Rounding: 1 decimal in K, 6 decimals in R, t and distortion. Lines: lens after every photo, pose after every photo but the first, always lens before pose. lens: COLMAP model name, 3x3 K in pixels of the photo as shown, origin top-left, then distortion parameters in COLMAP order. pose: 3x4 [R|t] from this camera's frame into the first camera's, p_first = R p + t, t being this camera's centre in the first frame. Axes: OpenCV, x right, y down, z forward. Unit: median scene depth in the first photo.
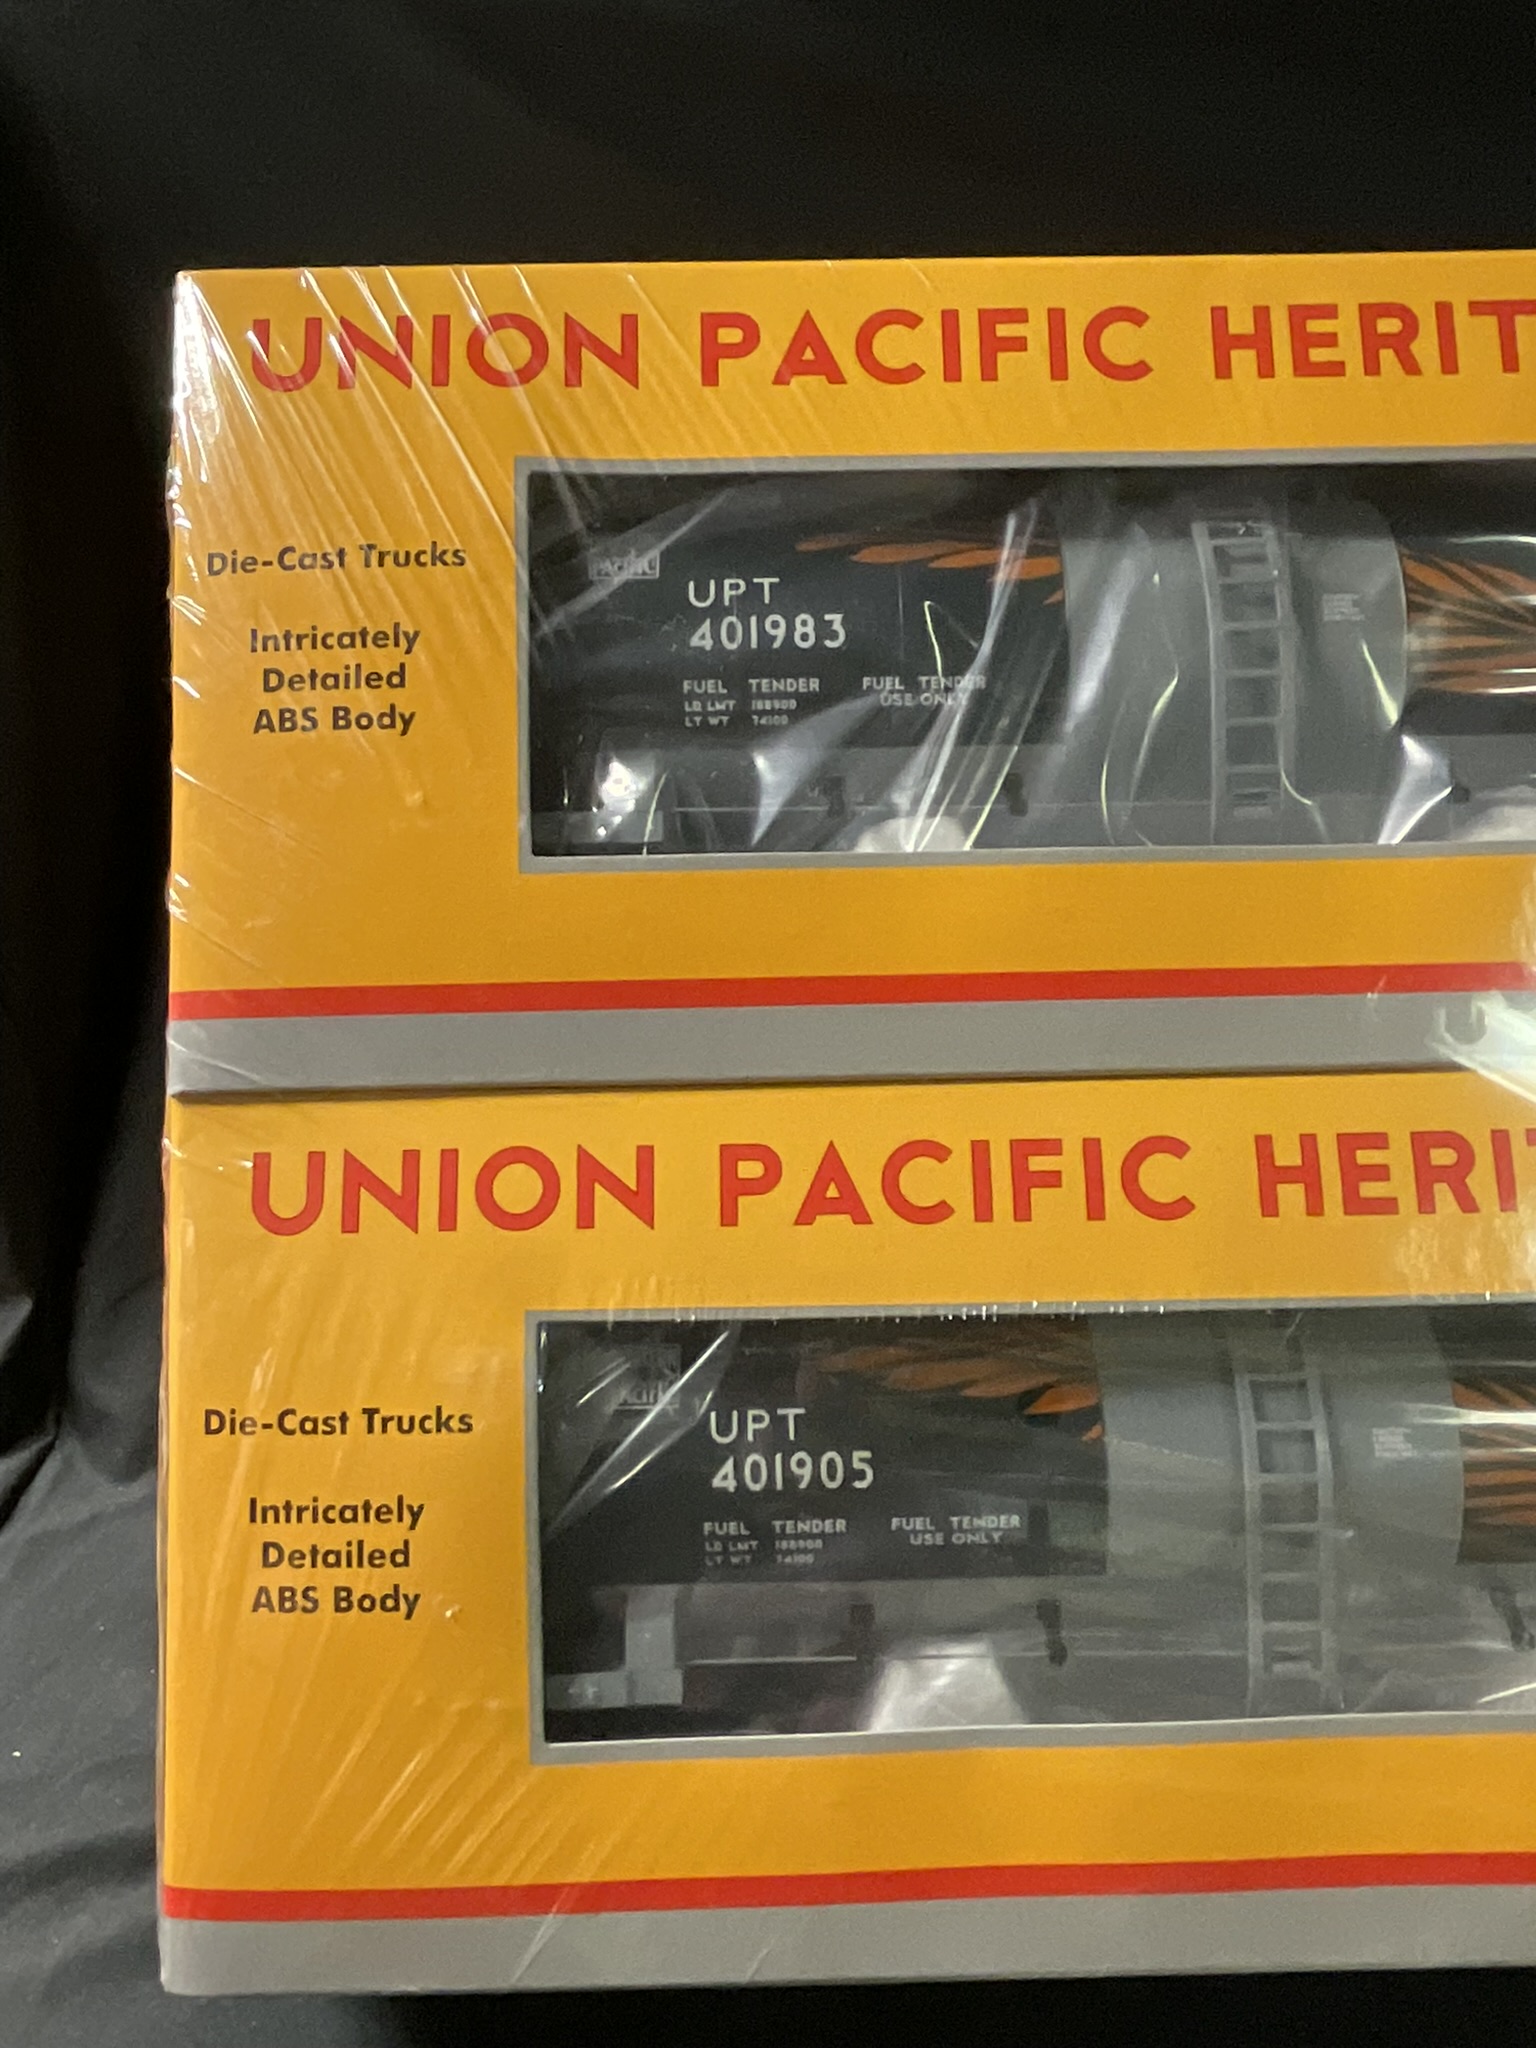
lens RADIAL K [[1482.1, 0, 768.0], [0, 1482.1, 1024.0], [0, 0, 1]] dist [0.020788, -0.038099]
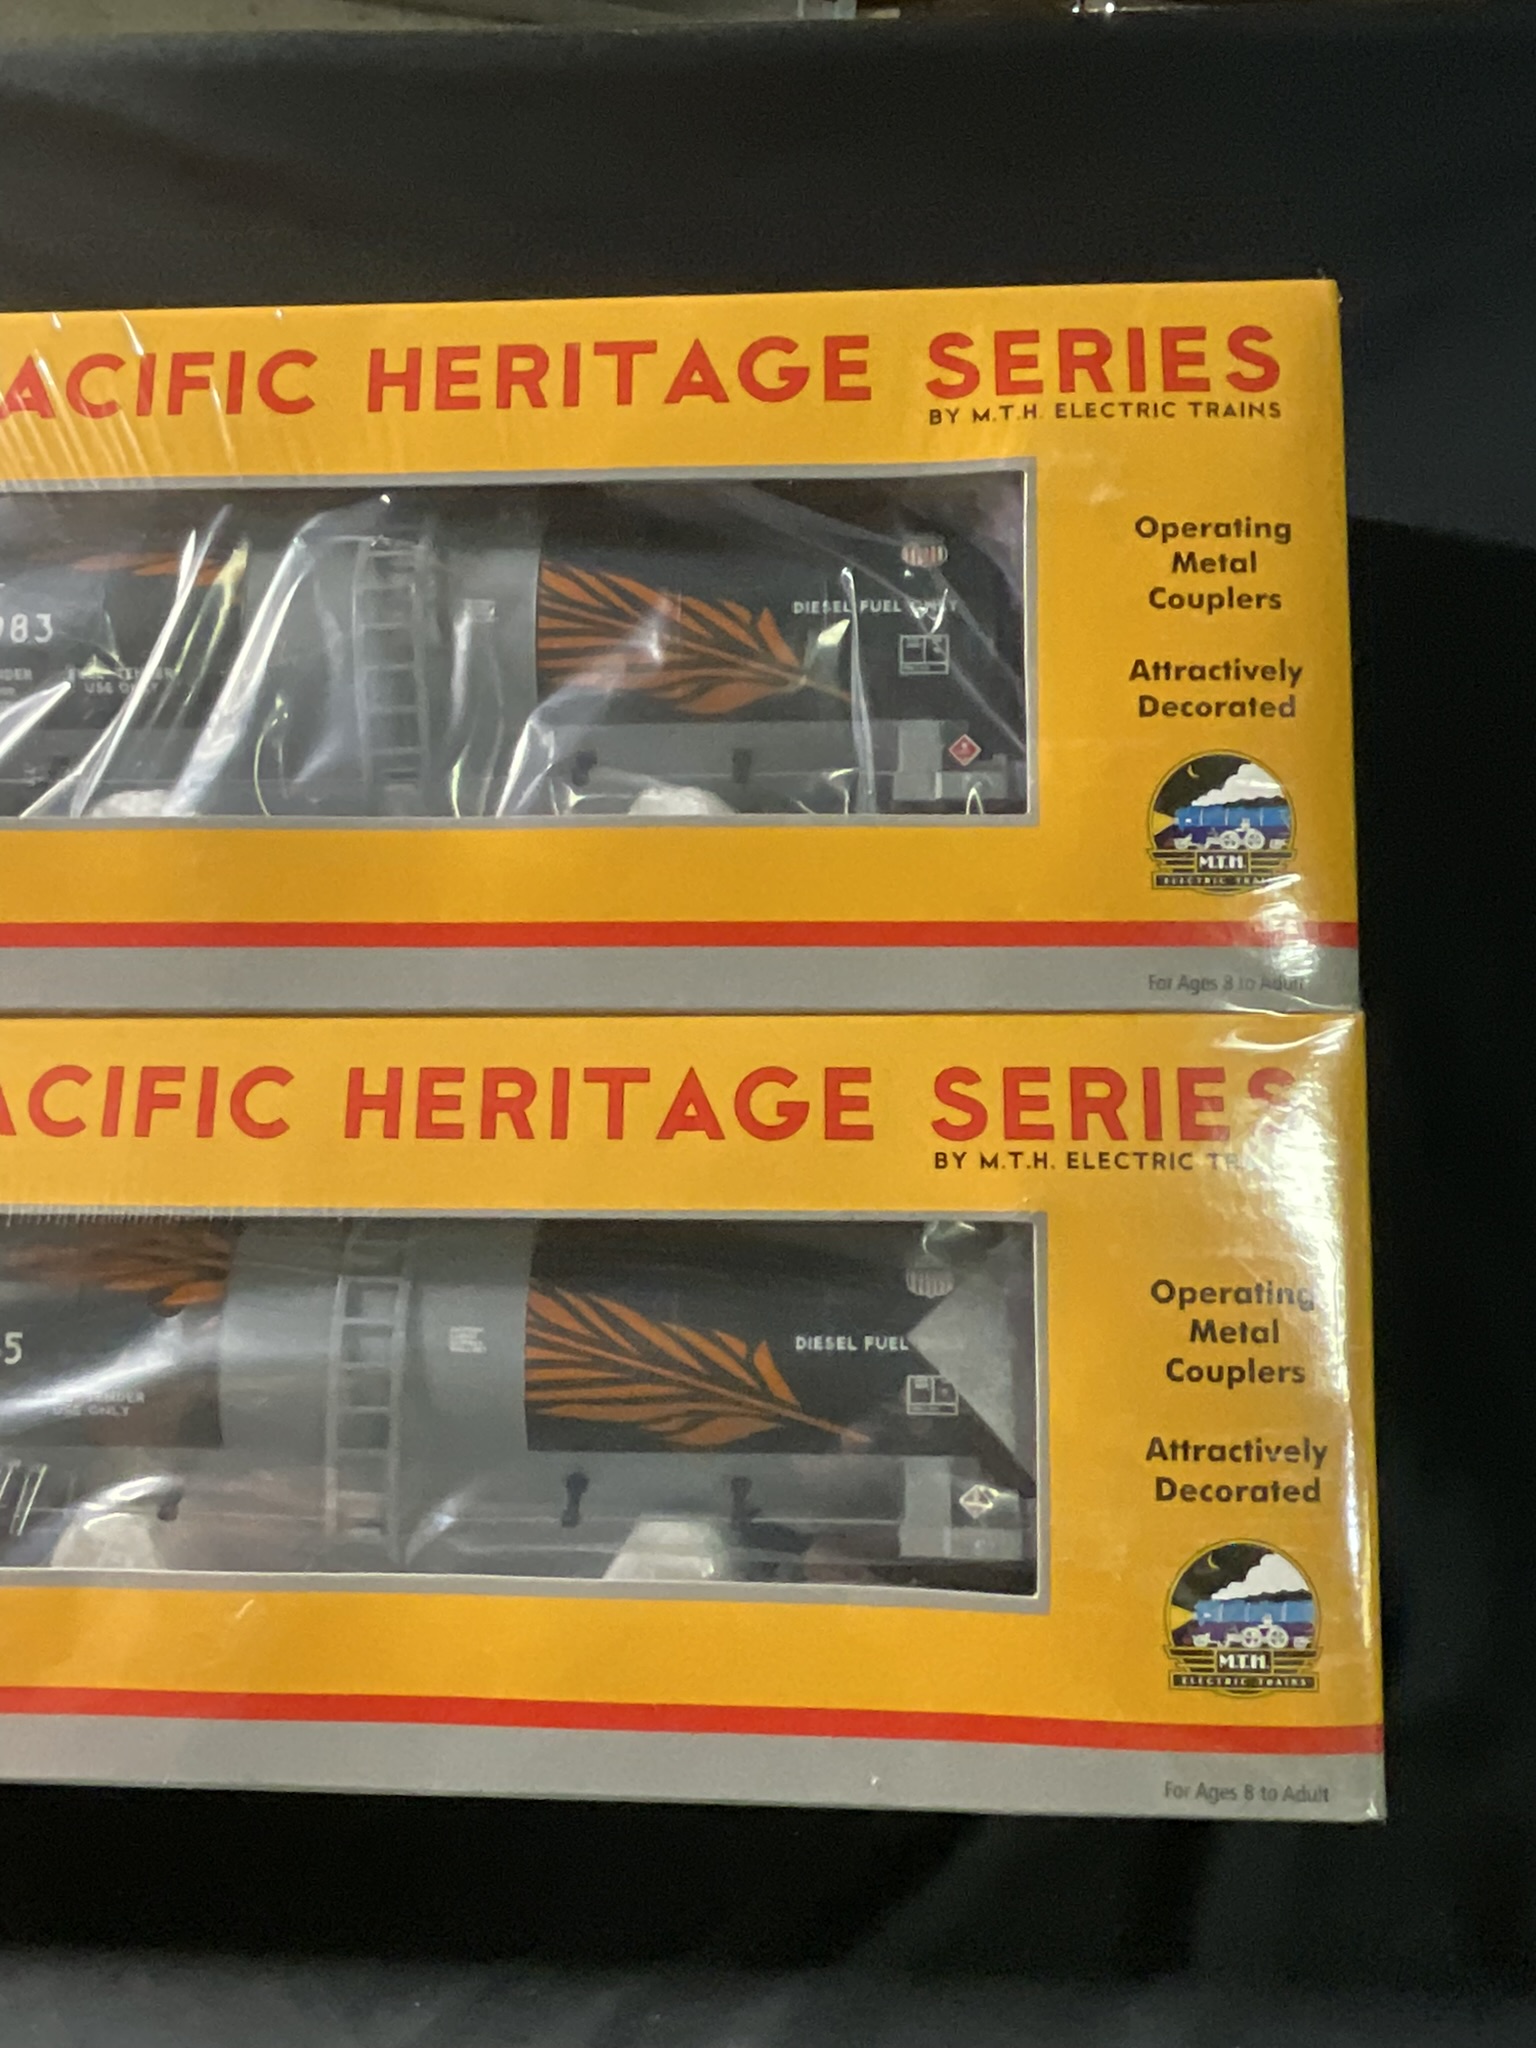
lens RADIAL K [[1482.1, 0, 768.0], [0, 1482.1, 1024.0], [0, 0, 1]] dist [0.020788, -0.038099]
pose [[0.997782, 0.022555, -0.062631, 0.712659], [-0.023252, 0.999675, -0.010434, 0.044832], [0.062375, 0.011867, 0.997982, -0.124882]]
